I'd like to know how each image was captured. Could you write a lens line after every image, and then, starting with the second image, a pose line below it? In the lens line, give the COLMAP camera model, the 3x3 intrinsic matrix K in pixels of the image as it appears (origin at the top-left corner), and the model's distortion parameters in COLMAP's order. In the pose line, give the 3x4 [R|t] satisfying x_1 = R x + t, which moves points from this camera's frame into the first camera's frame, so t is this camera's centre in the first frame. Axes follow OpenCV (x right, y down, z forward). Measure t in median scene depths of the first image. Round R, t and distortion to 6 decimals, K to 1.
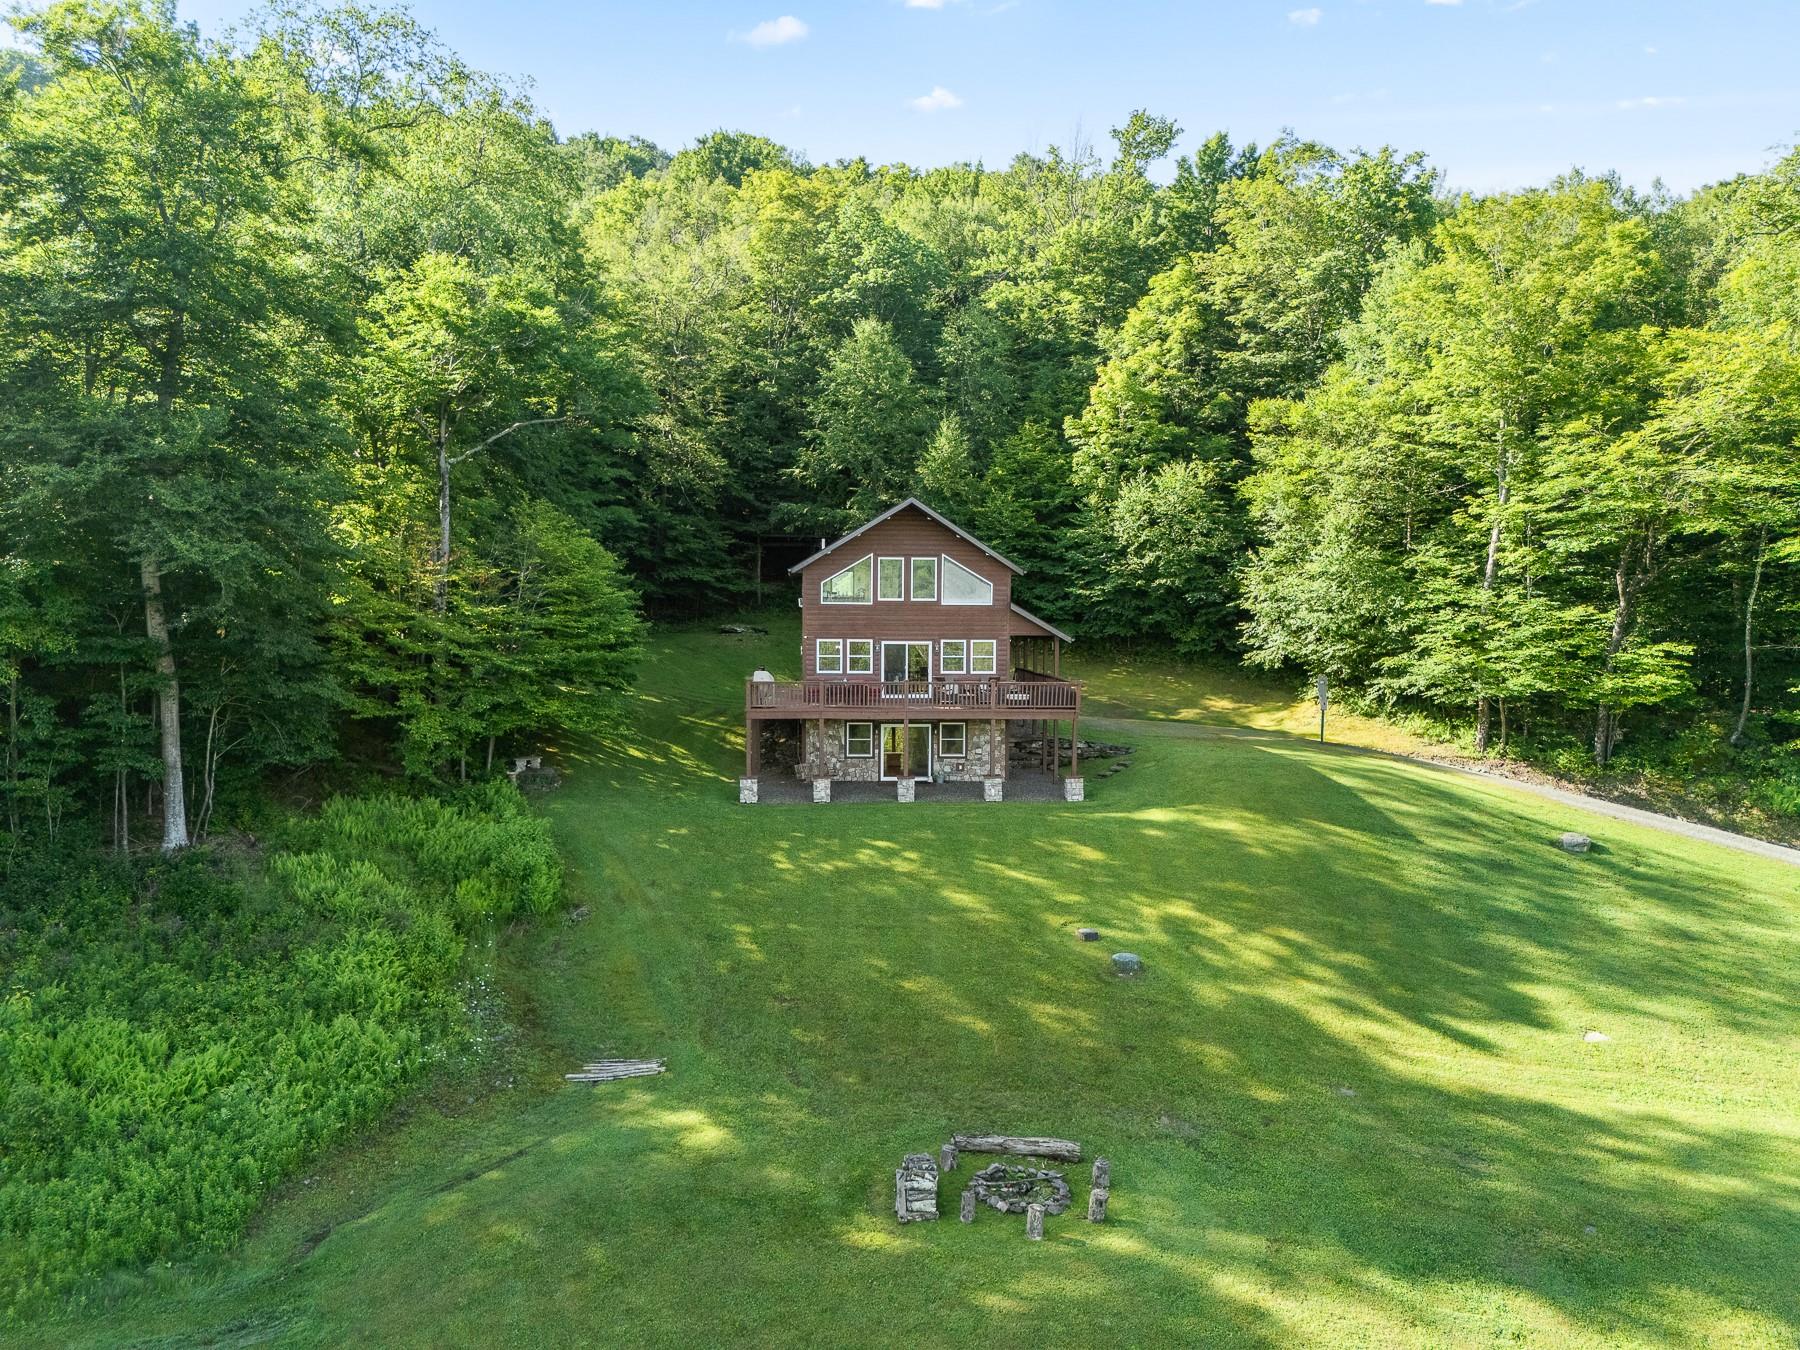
lens RADIAL K [[1343.3, 0, 897.1], [0, 1343.3, 683.2], [0, 0, 1]] dist [0.034463, -0.002709]
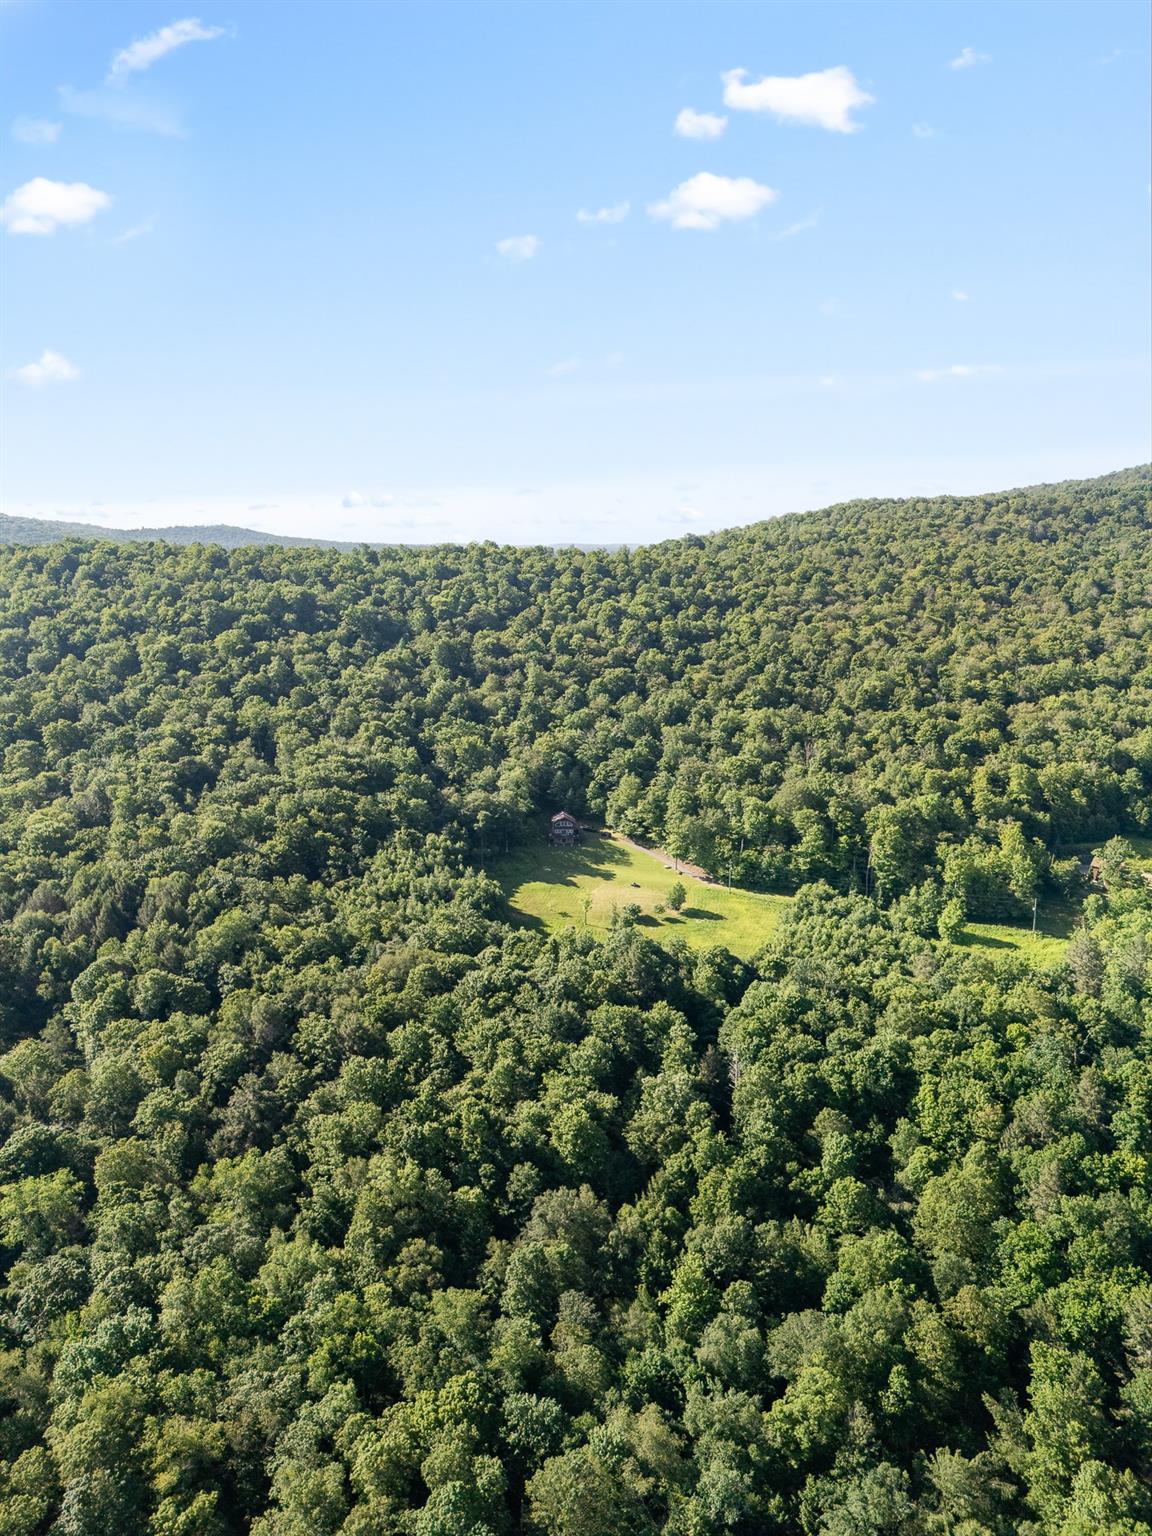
lens RADIAL K [[1141.6, 0, 576.0], [0, 1141.6, 768.0], [0, 0, 1]] dist [0.039433, -0.033284]
pose [[0.999994, 0.003071, 0.001430, 0.064351], [-0.003229, 0.991800, 0.127760, -1.183695], [-0.001026, -0.127764, 0.991804, -5.563489]]
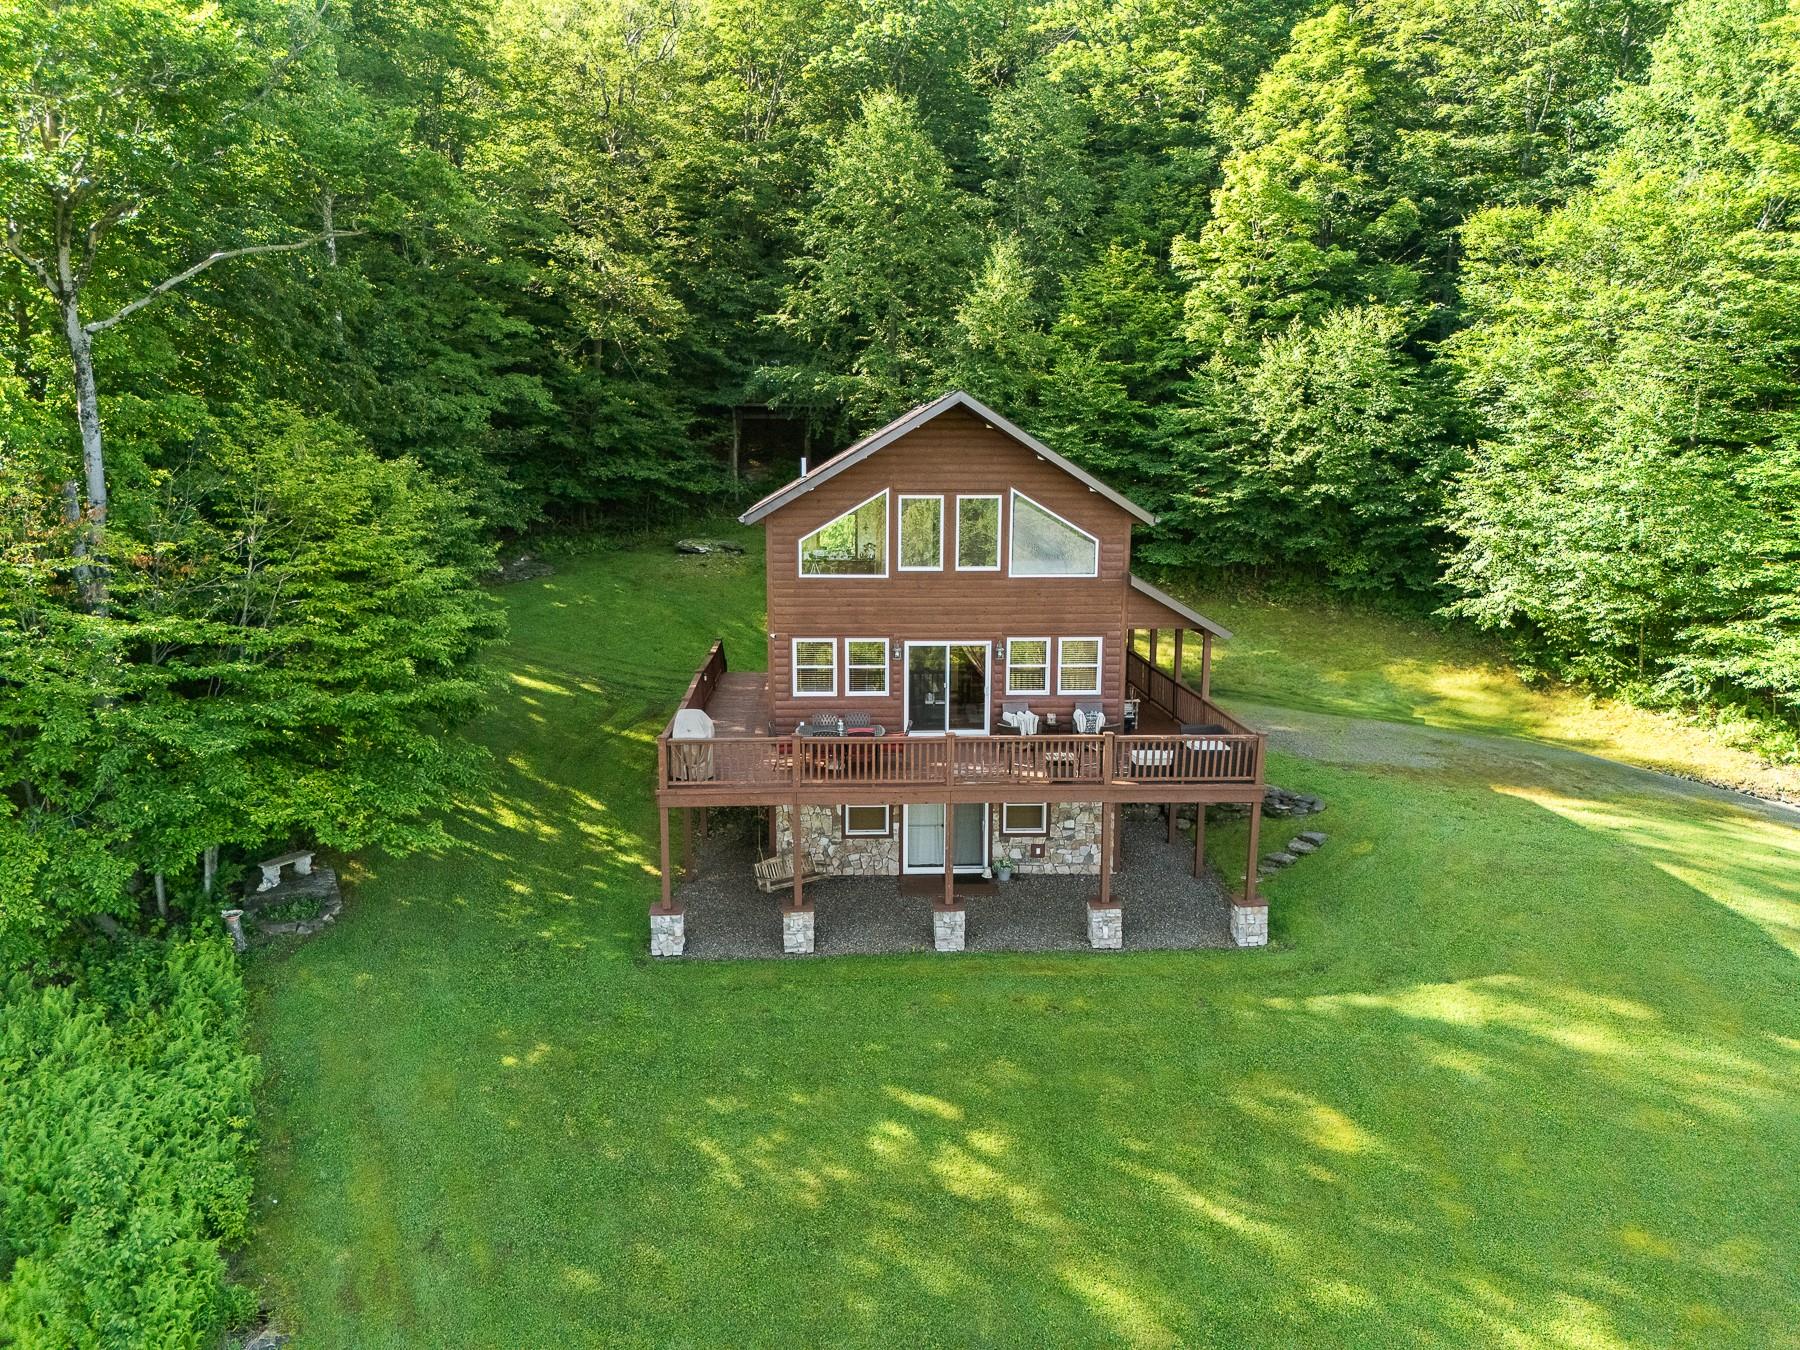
lens RADIAL K [[1337.8, 0, 900.0], [0, 1337.8, 675.0], [0, 0, 1]] dist [0.039433, -0.033284]
pose [[0.999921, -0.000754, -0.012537, -0.004680], [0.002240, 0.992901, 0.118923, -0.063164], [0.012358, -0.118942, 0.992824, 0.317022]]
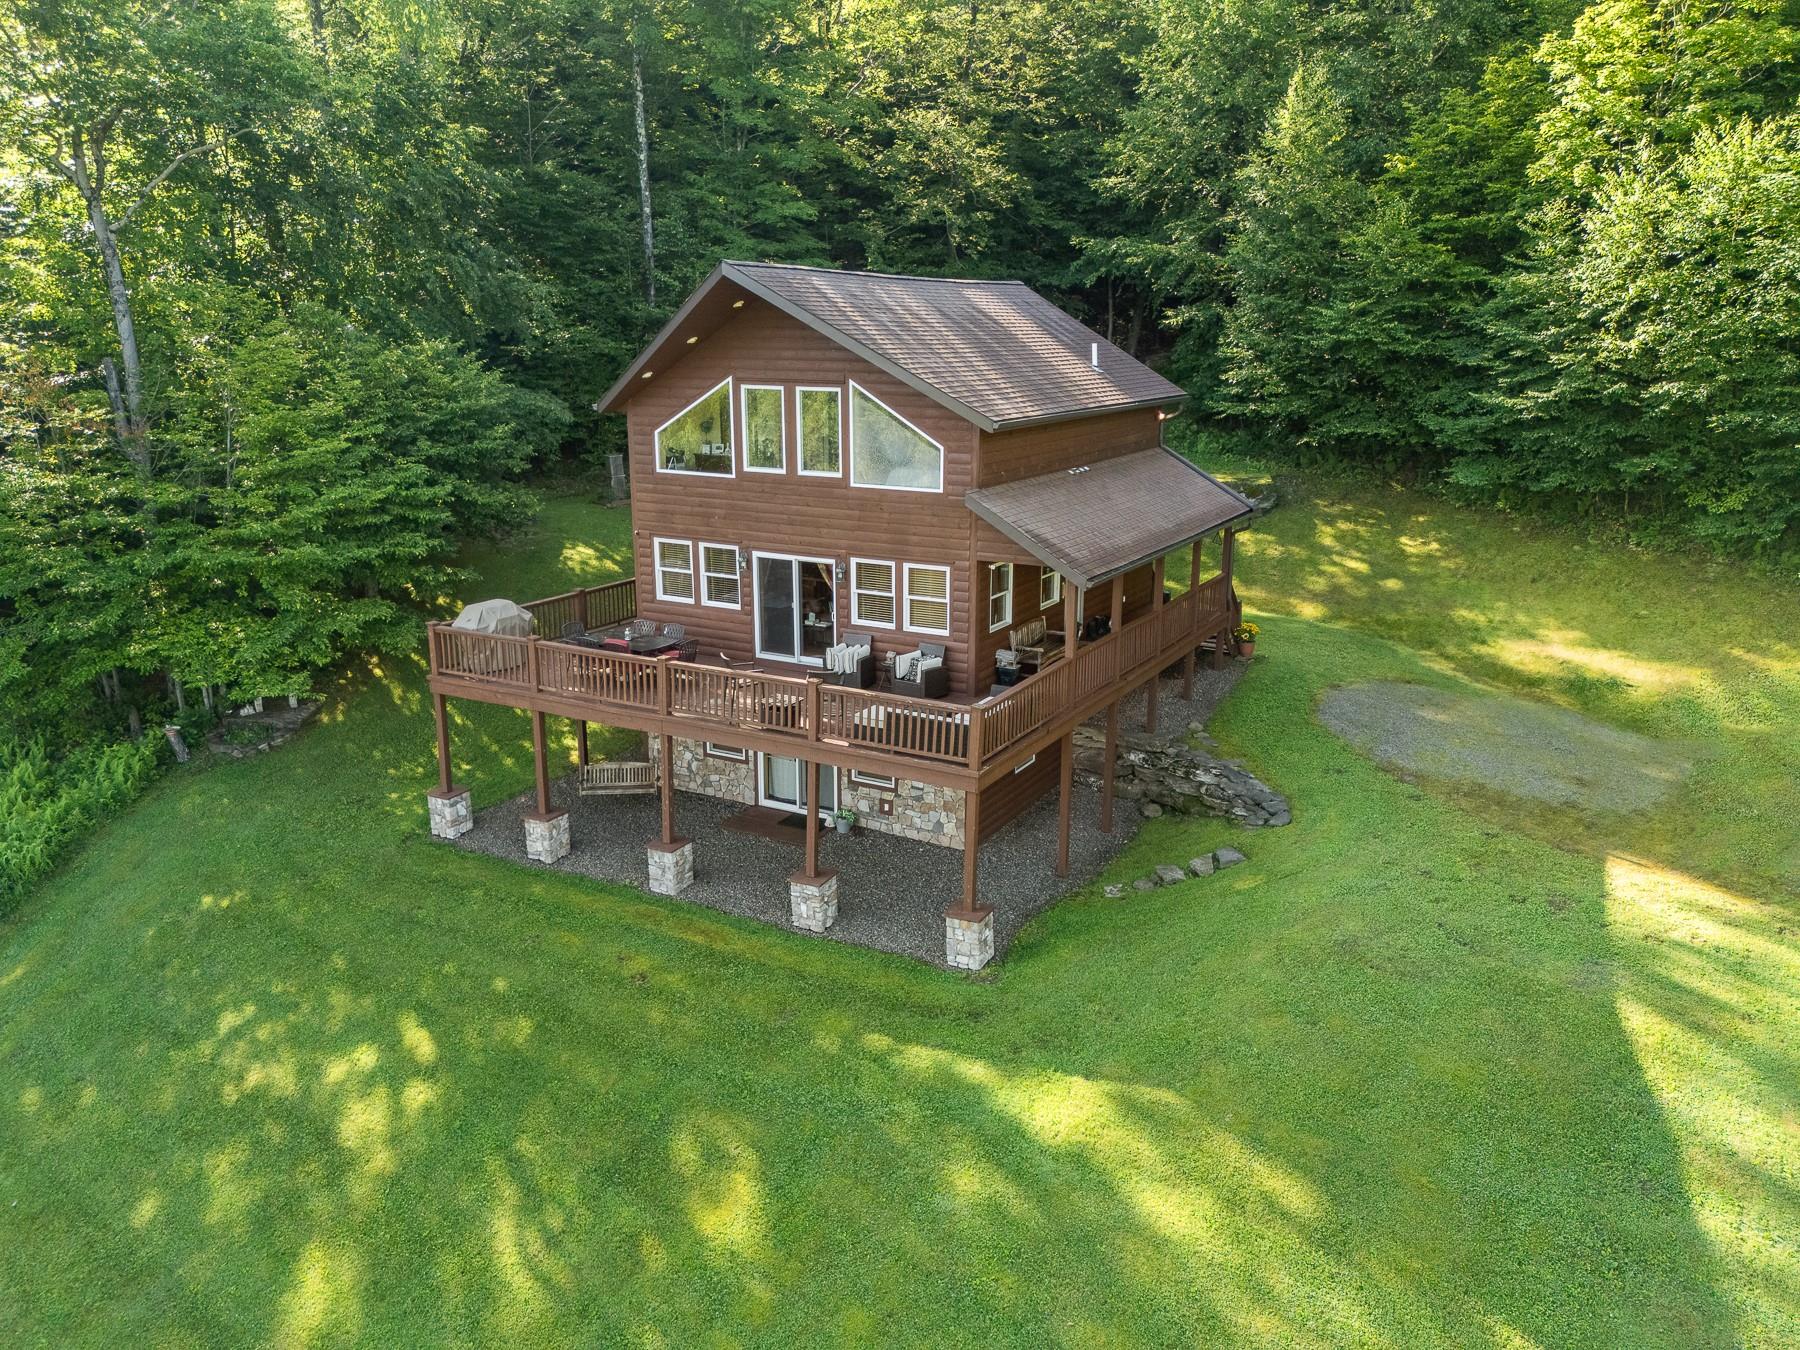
lens RADIAL K [[1319.3, 0, 894.5], [0, 1319.3, 688.1], [0, 0, 1]] dist [0.067117, -0.068374]
pose [[0.838674, 0.136856, -0.527159, 0.230786], [-0.024292, 0.976350, 0.214825, -0.067092], [0.544092, -0.167363, 0.822164, 0.446138]]
